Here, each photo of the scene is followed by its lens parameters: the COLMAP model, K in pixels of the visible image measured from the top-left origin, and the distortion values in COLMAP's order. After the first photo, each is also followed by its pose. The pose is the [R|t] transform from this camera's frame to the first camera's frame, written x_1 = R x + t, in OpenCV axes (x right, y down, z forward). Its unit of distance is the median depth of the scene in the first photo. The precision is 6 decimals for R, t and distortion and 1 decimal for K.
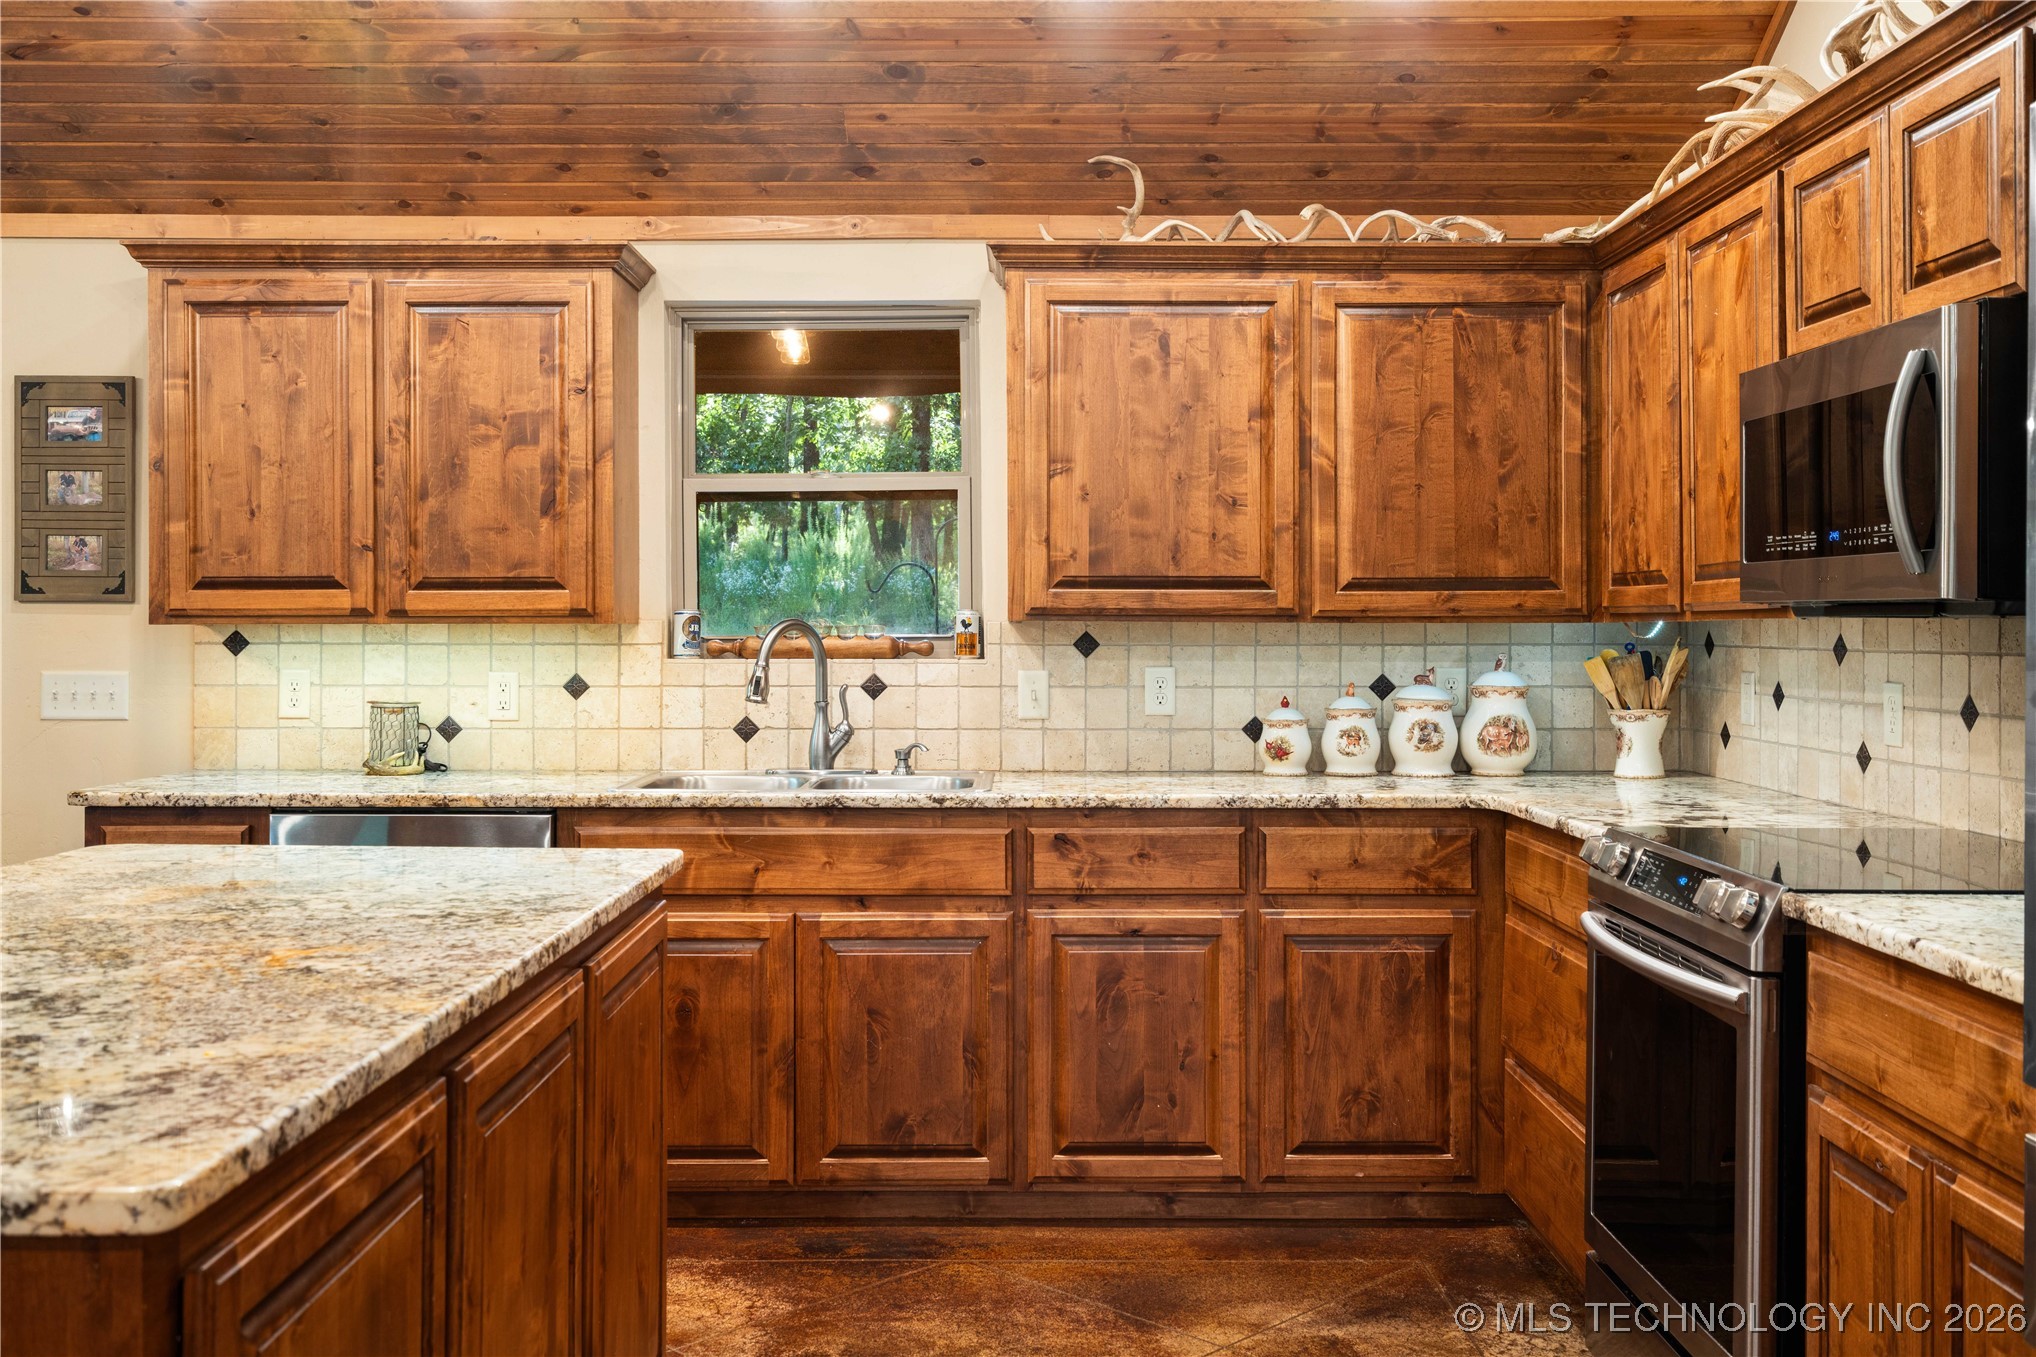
lens RADIAL K [[1928.8, 0, 1024.3], [0, 1928.8, 614.5], [0, 0, 1]] dist [0.005966, 0.000000]
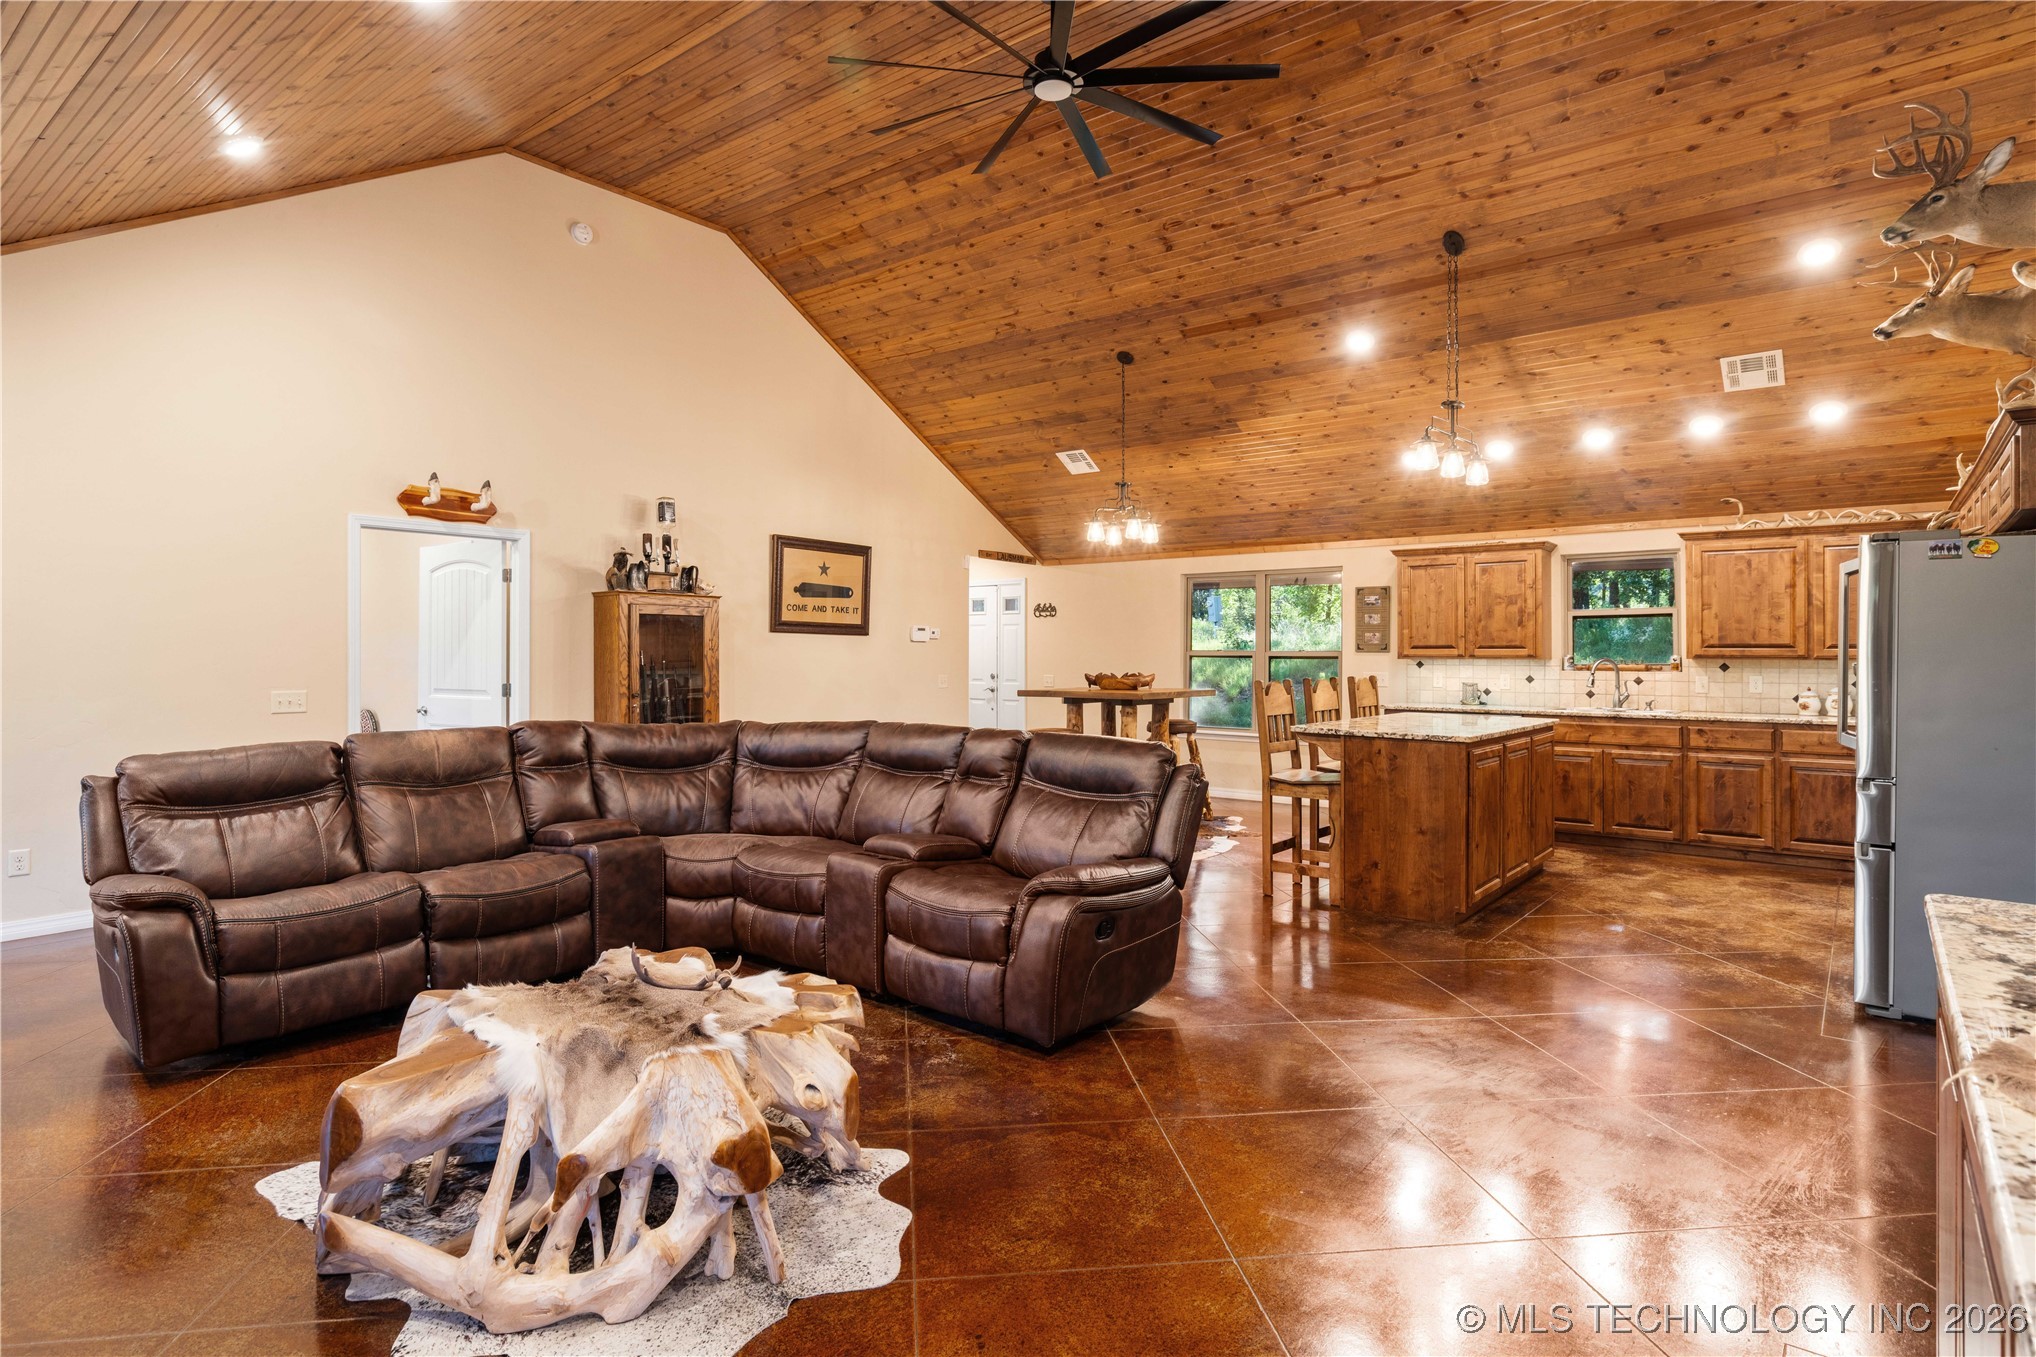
lens RADIAL K [[1068.8, 0, 1028.6], [0, 1068.8, 649.3], [0, 0, 1]] dist [0.008064, 0.000187]
pose [[0.786691, -0.001532, -0.617345, 0.215225], [0.002066, 0.999998, 0.000150, -0.014197], [0.617343, -0.001393, 0.786693, -0.932165]]
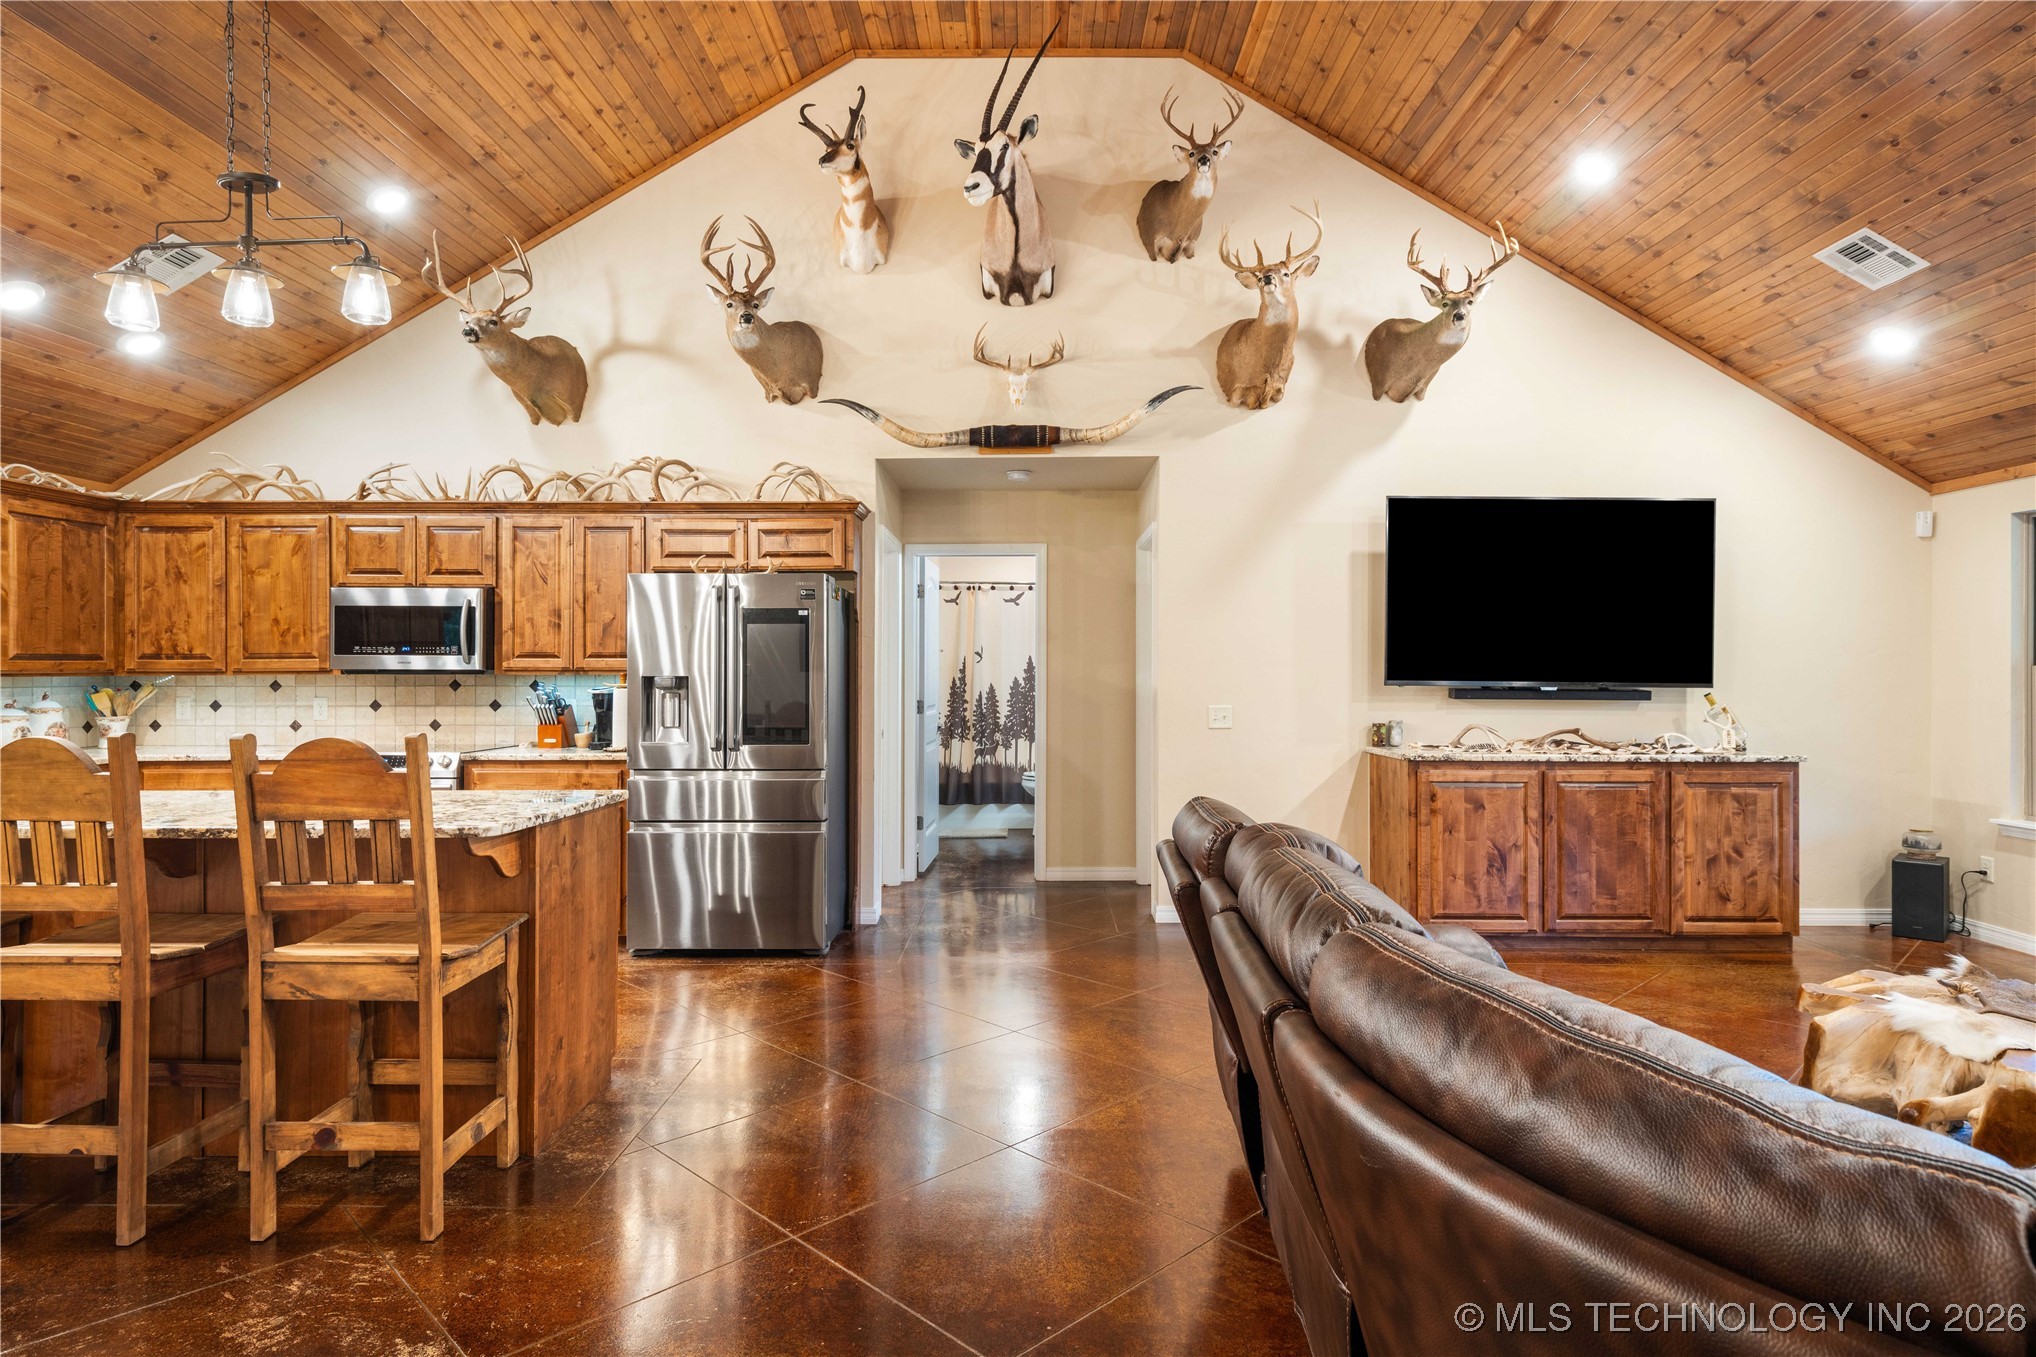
lens RADIAL K [[1129.4, 0, 1022.5], [0, 1129.4, 668.7], [0, 0, 1]] dist [0.009587, -0.000272]
pose [[0.015879, 0.001143, 0.999873, -0.956050], [-0.004909, 0.999987, -0.001065, -0.007585], [-0.999862, -0.004892, 0.015885, -0.027475]]
